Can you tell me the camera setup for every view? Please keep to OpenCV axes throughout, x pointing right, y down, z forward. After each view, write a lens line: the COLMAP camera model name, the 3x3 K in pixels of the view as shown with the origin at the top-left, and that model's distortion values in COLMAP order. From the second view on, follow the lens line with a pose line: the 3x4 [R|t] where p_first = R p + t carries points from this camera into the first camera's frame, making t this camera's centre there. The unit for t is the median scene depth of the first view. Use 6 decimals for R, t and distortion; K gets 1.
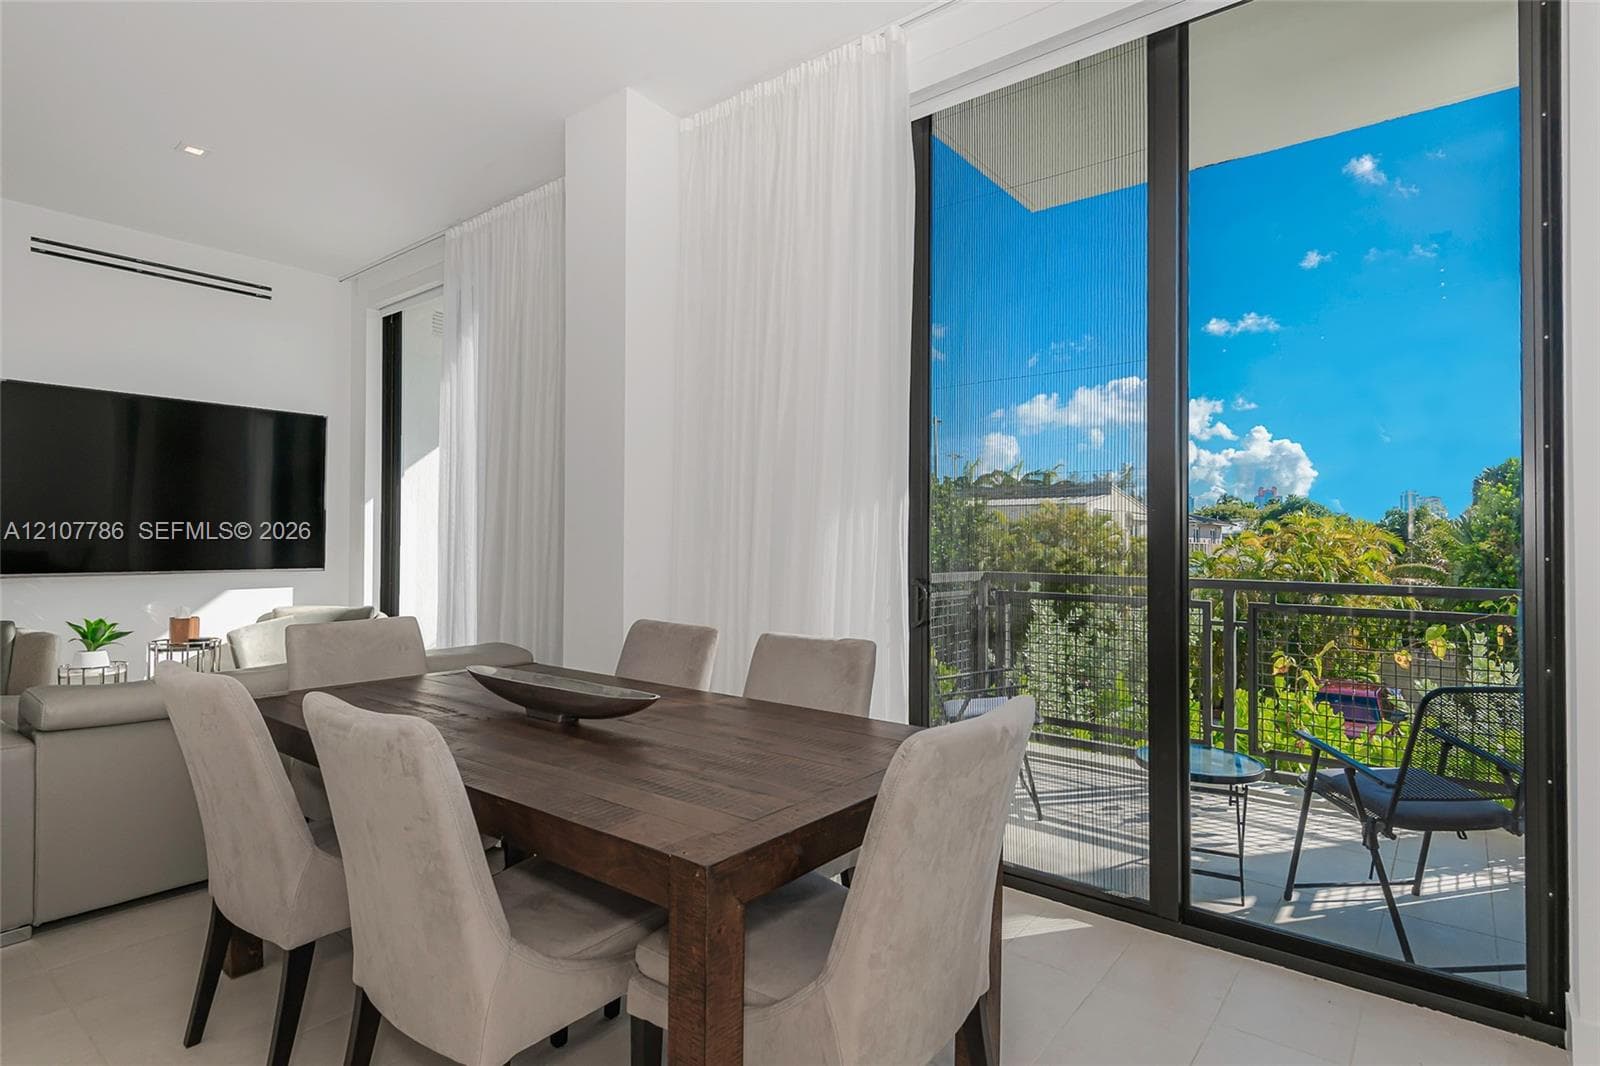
lens RADIAL K [[834.9, 0, 806.2], [0, 834.9, 518.8], [0, 0, 1]] dist [0.013167, -0.001399]
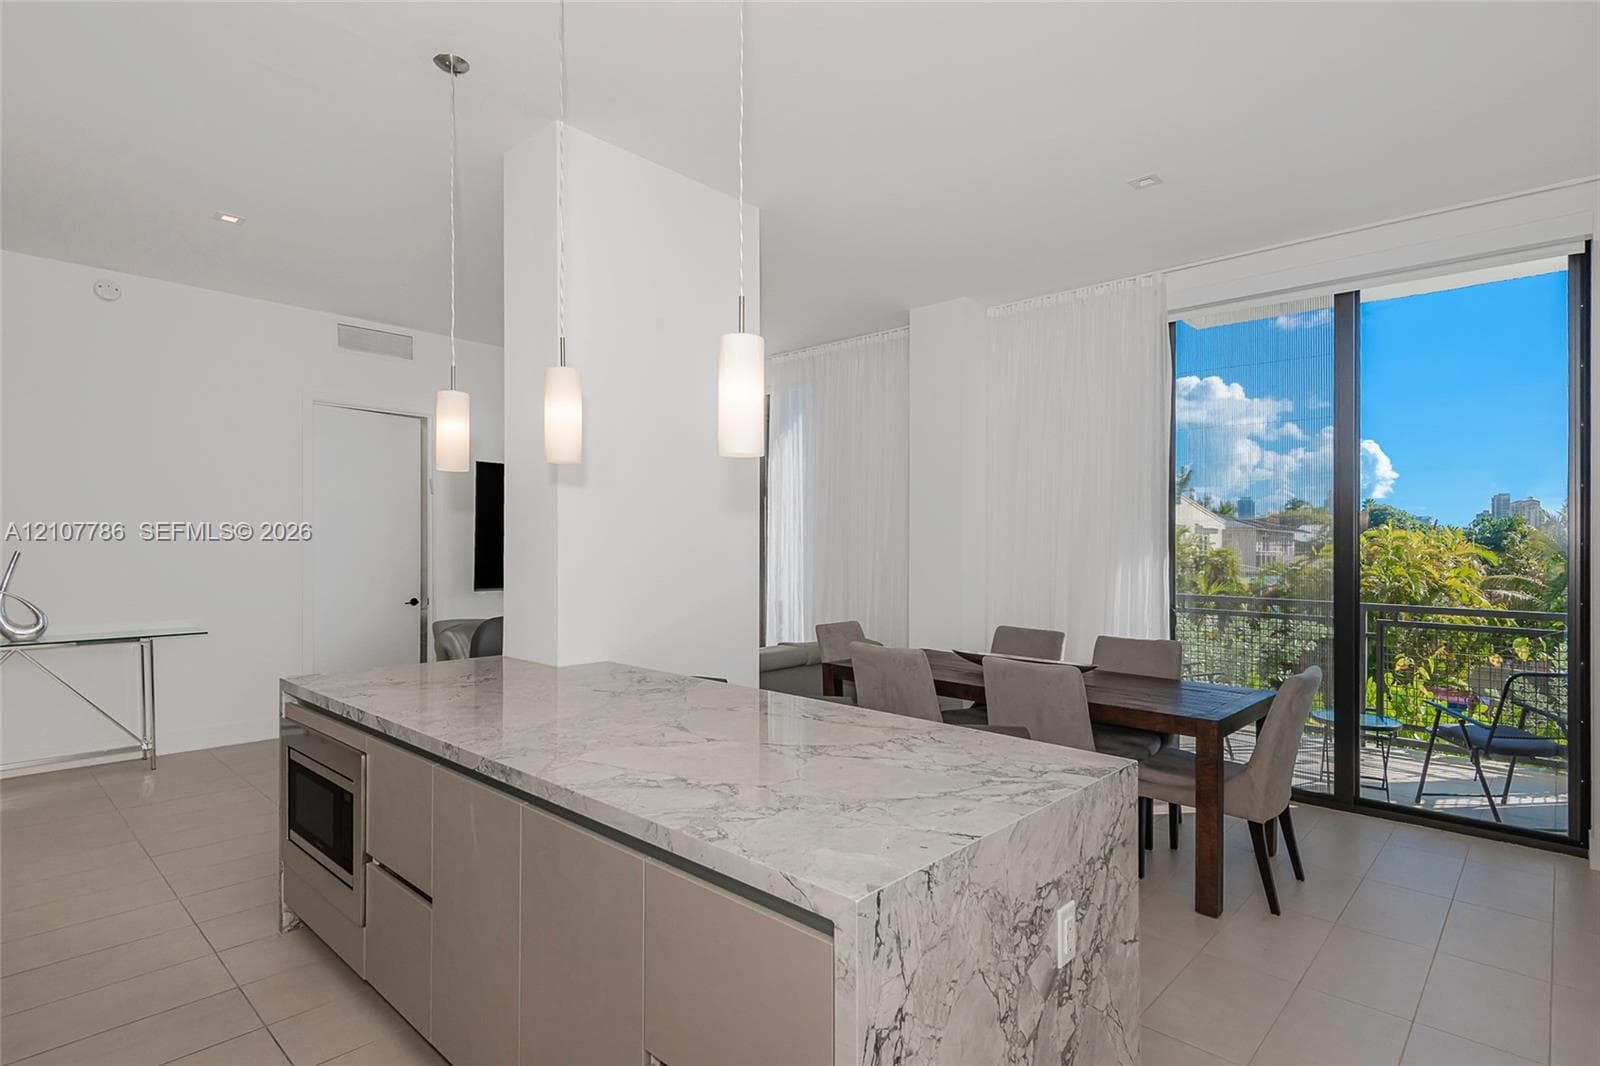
lens RADIAL K [[828.6, 0, 794.3], [0, 828.6, 535.0], [0, 0, 1]] dist [0.037207, 0.001401]
pose [[0.997409, 0.005011, -0.071768, -0.408178], [-0.003816, 0.999852, 0.016779, -0.072764], [0.071841, -0.016462, 0.997280, -0.568896]]
